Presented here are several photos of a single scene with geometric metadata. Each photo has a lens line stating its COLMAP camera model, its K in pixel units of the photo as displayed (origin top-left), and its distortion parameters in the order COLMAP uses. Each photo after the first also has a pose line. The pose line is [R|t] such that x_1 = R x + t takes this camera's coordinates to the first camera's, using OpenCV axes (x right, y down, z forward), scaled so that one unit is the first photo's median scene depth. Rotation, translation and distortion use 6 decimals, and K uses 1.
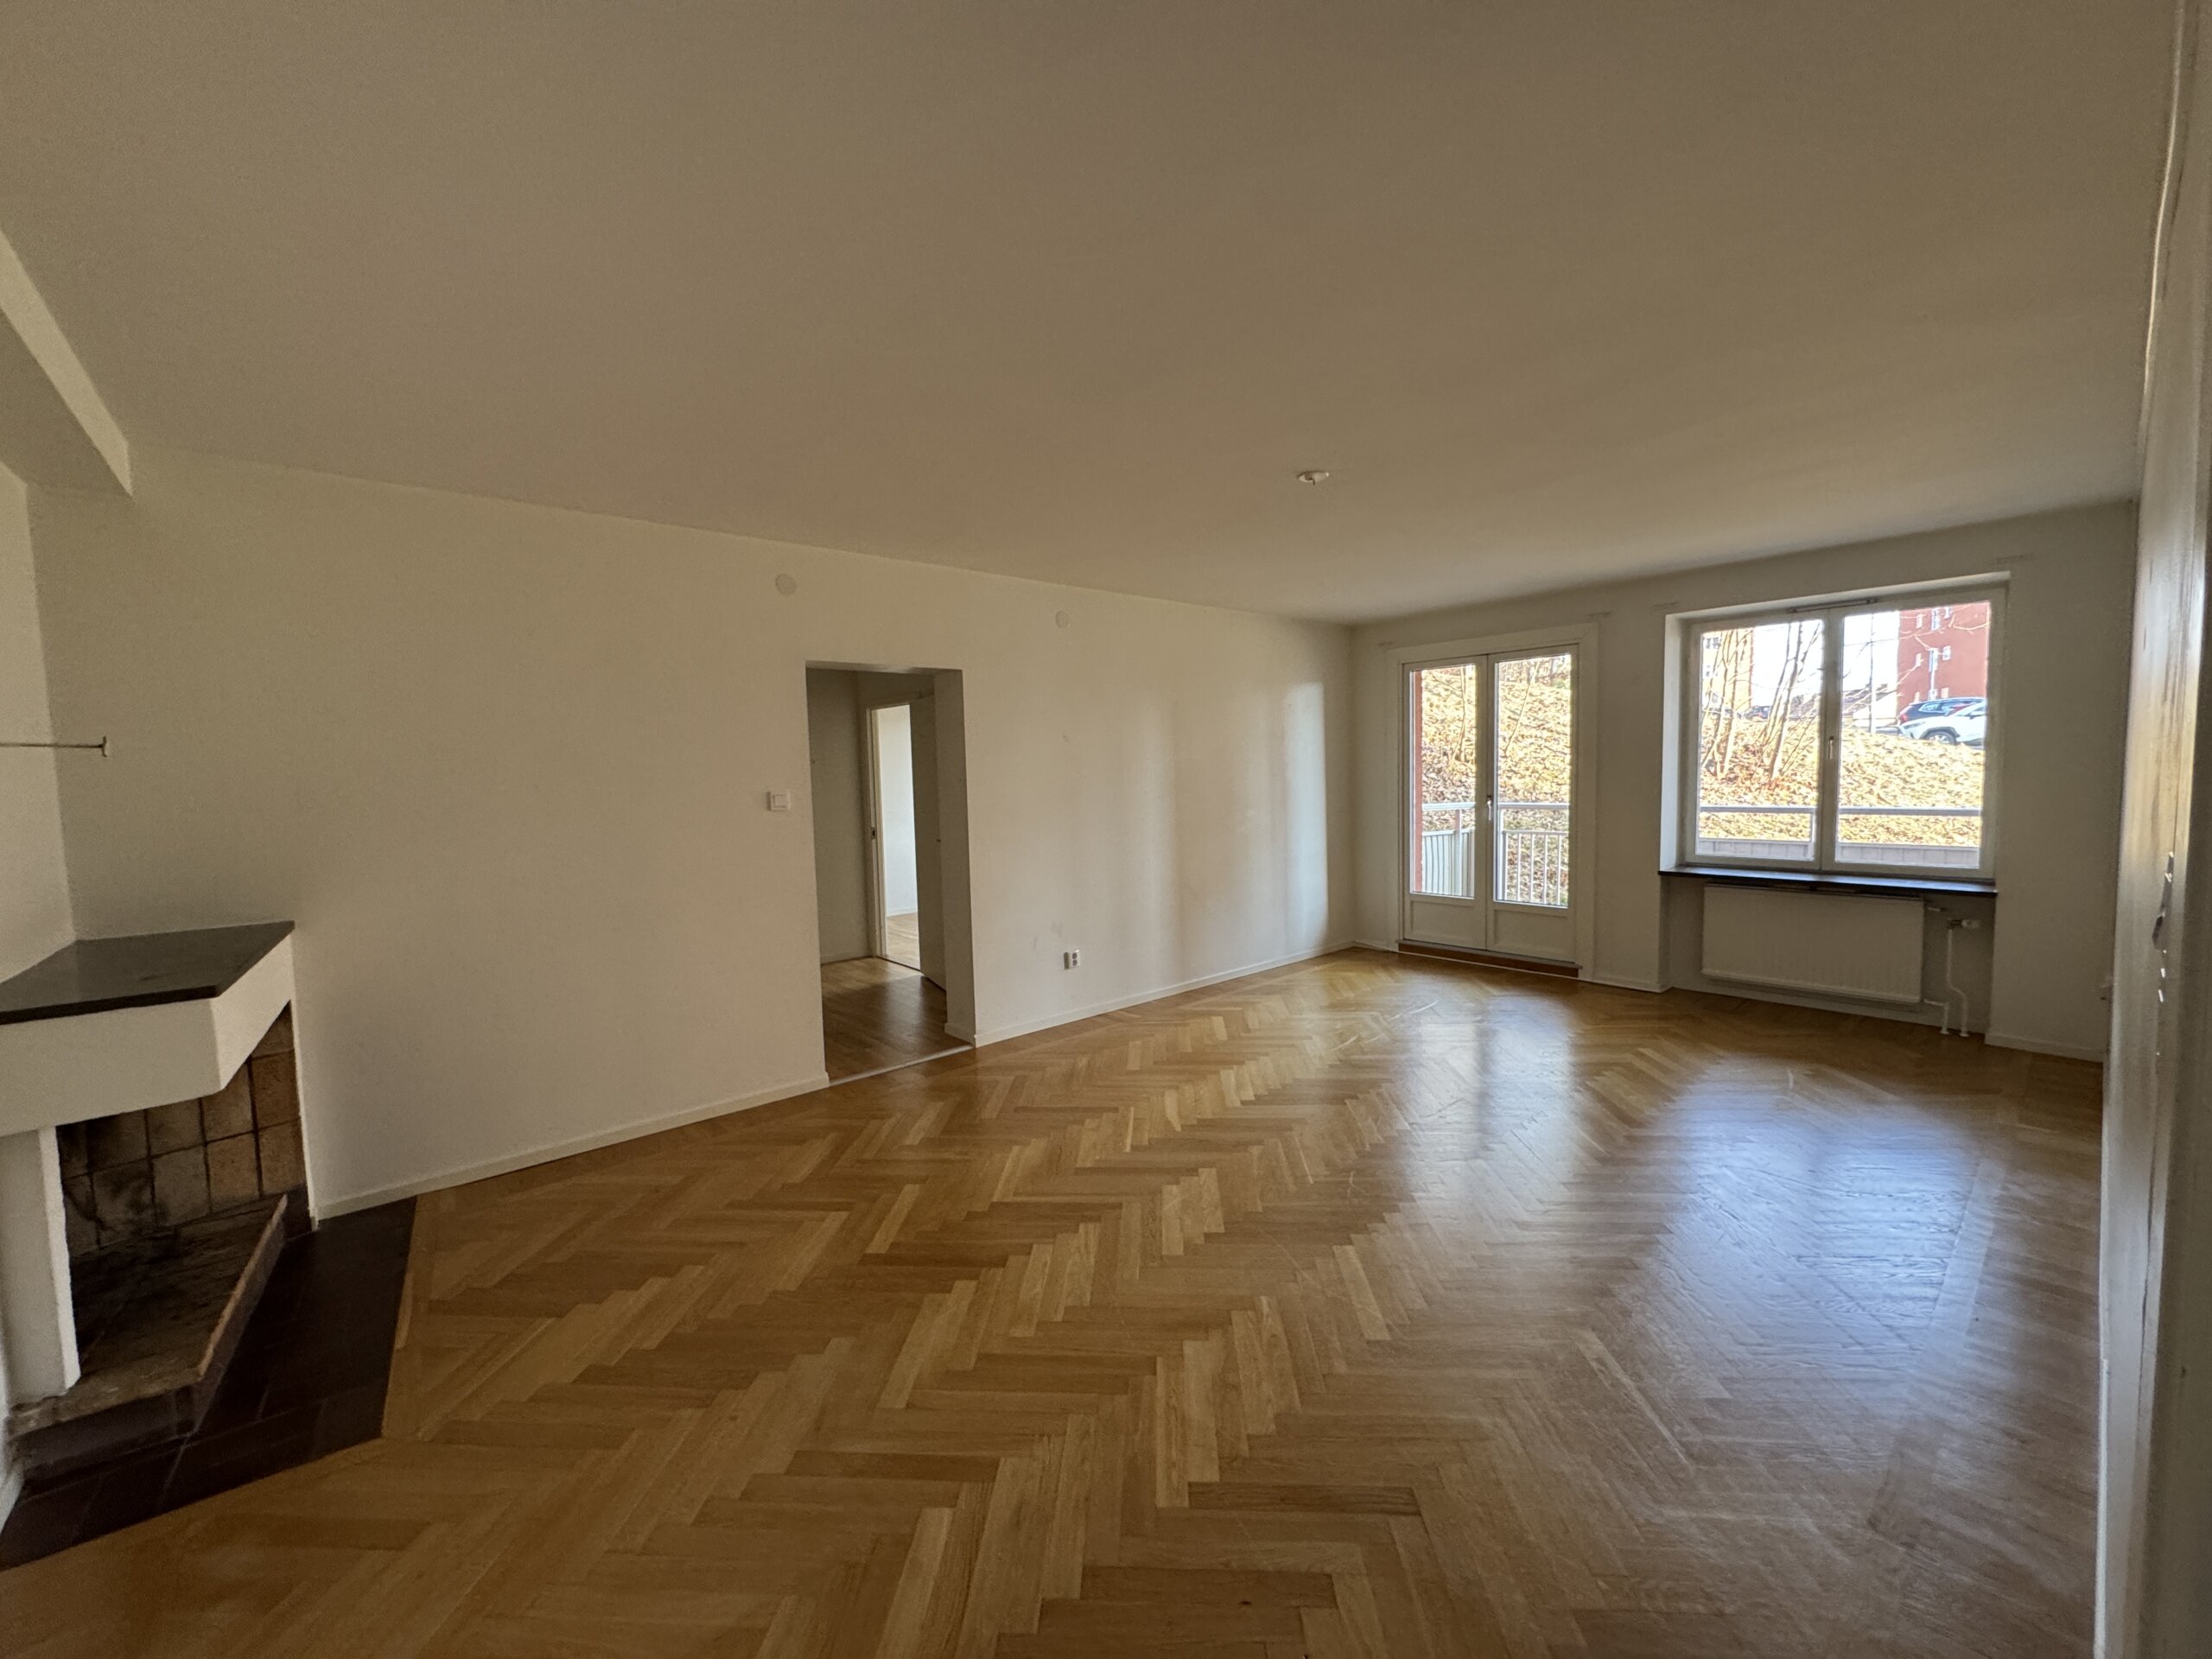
lens RADIAL K [[880.3, 0, 1103.1], [0, 880.3, 829.1], [0, 0, 1]] dist [-0.002438, 0.000457]
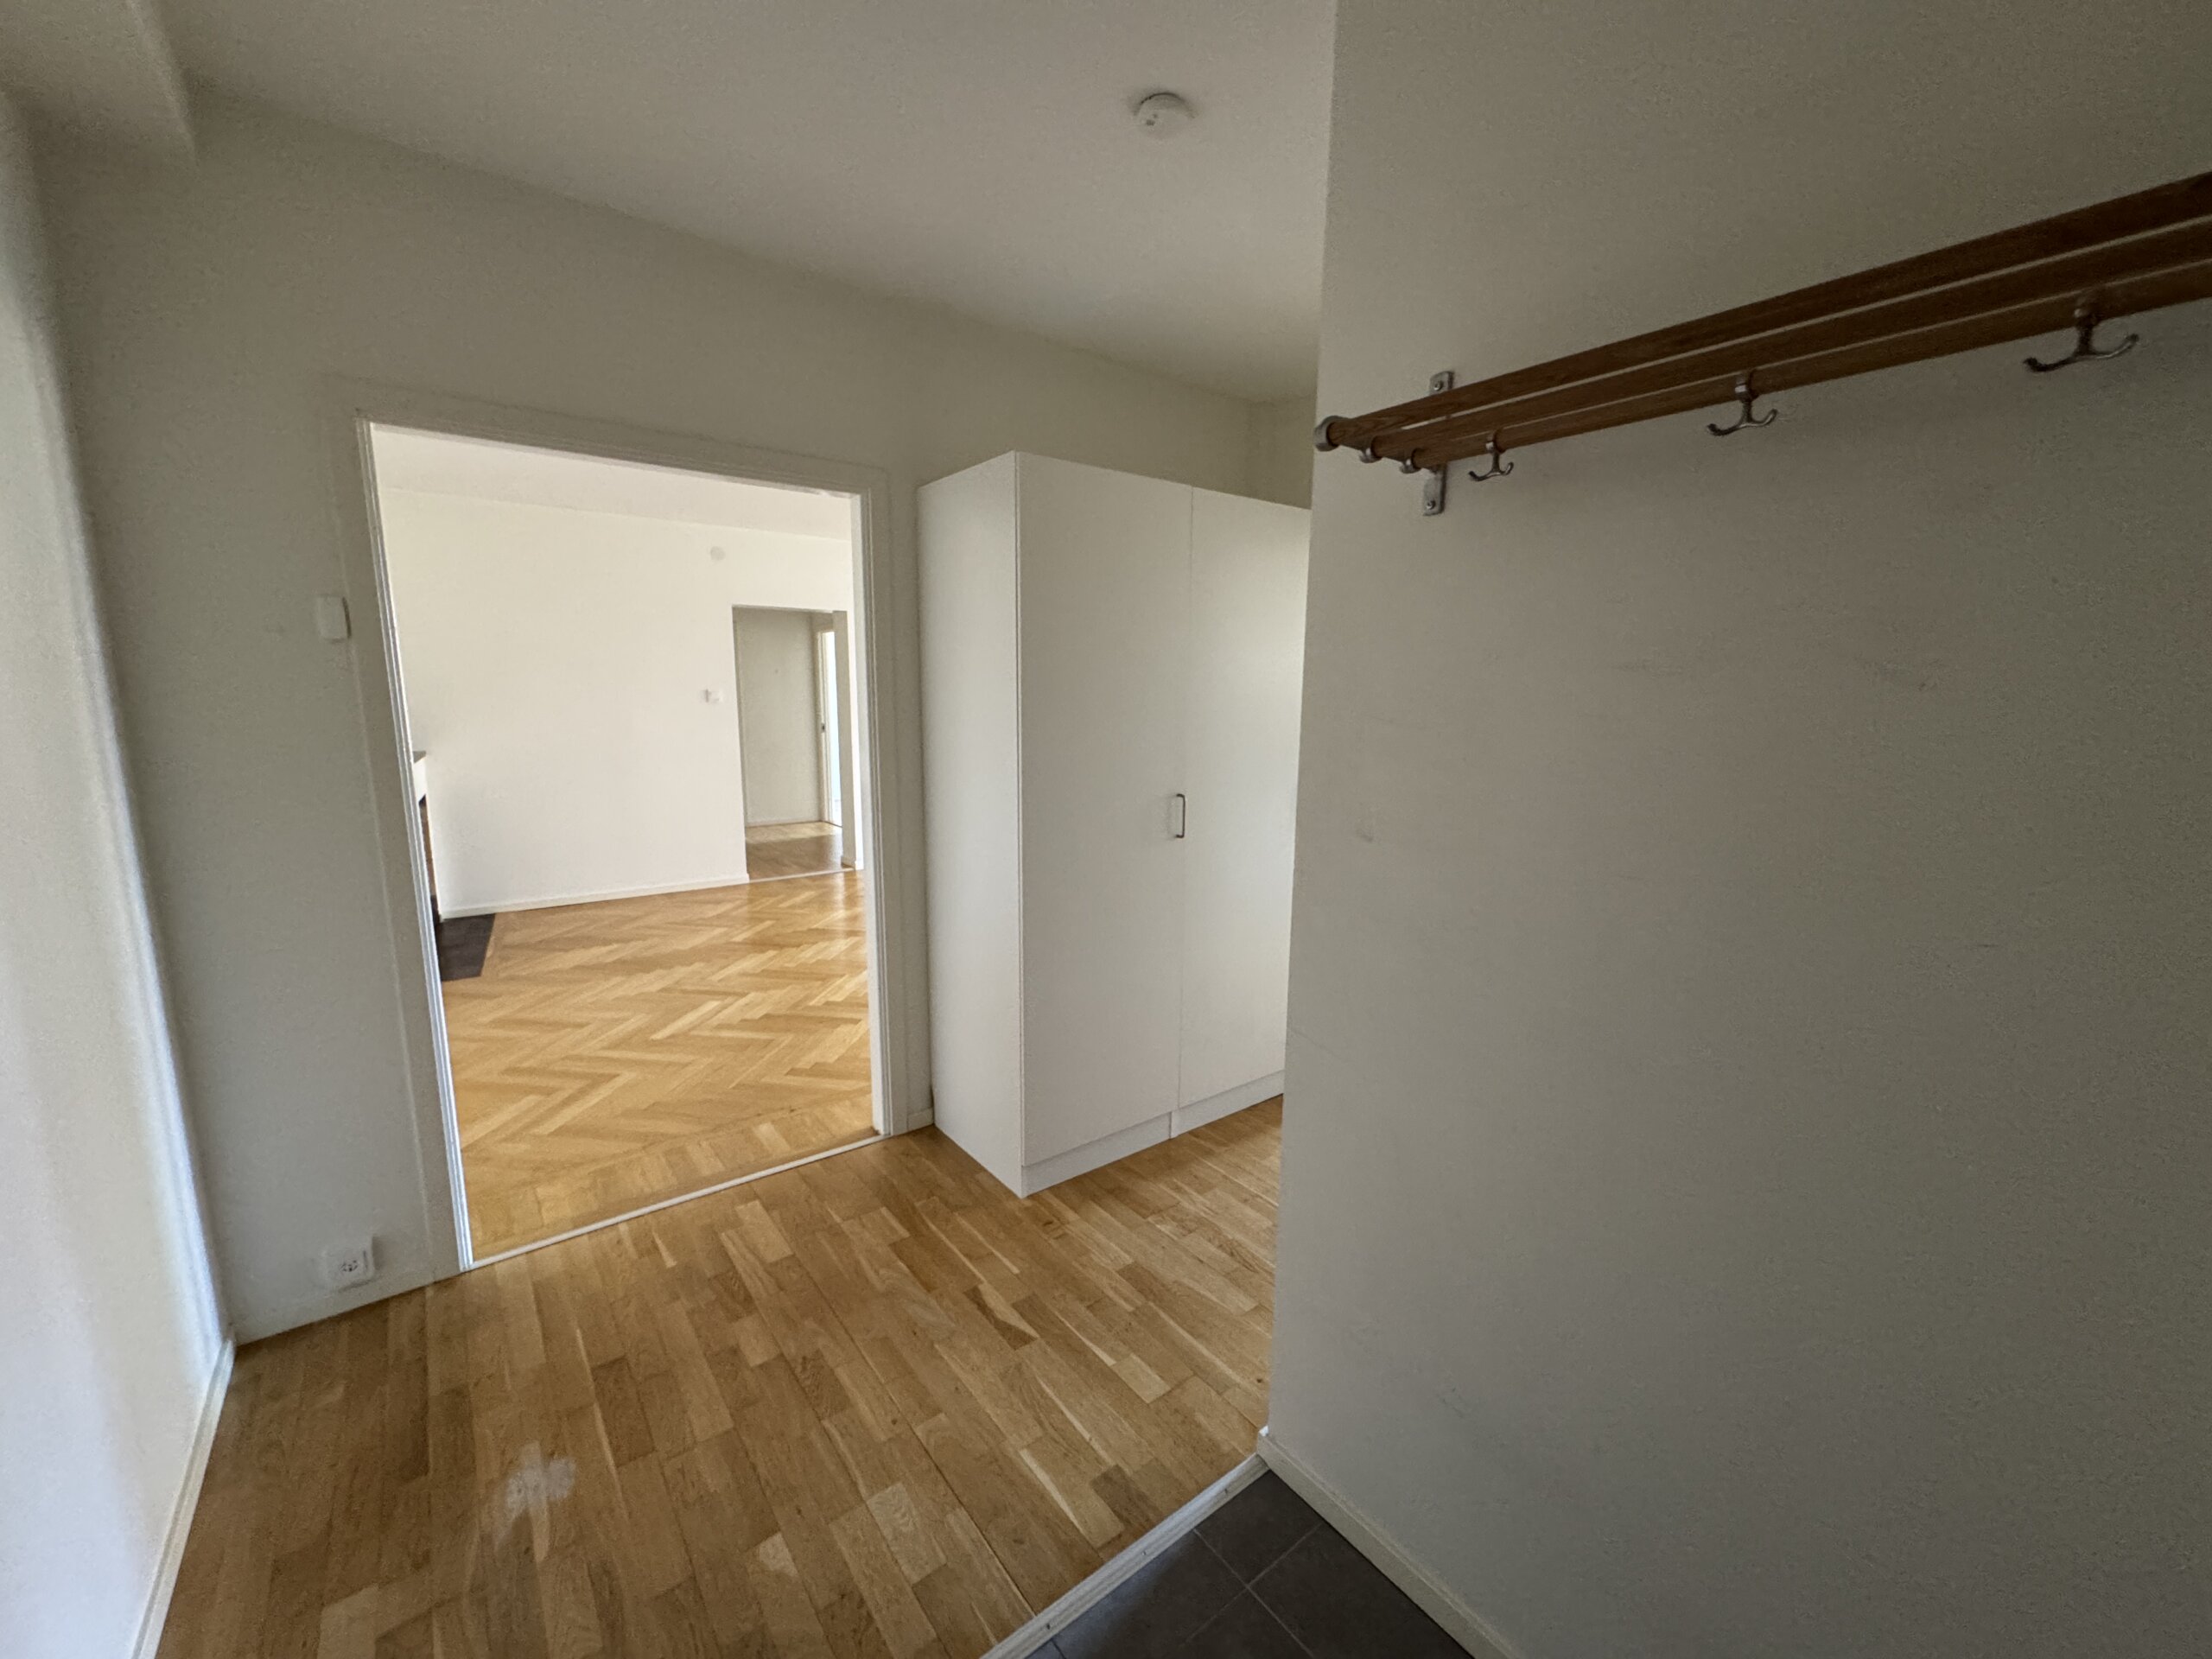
lens RADIAL K [[880.3, 0, 1103.1], [0, 880.3, 829.1], [0, 0, 1]] dist [-0.002438, 0.000457]
pose [[0.997339, 0.048289, -0.054610, 0.588232], [-0.043304, 0.995086, 0.089047, 0.050408], [0.058642, -0.086445, 0.994529, -0.751899]]
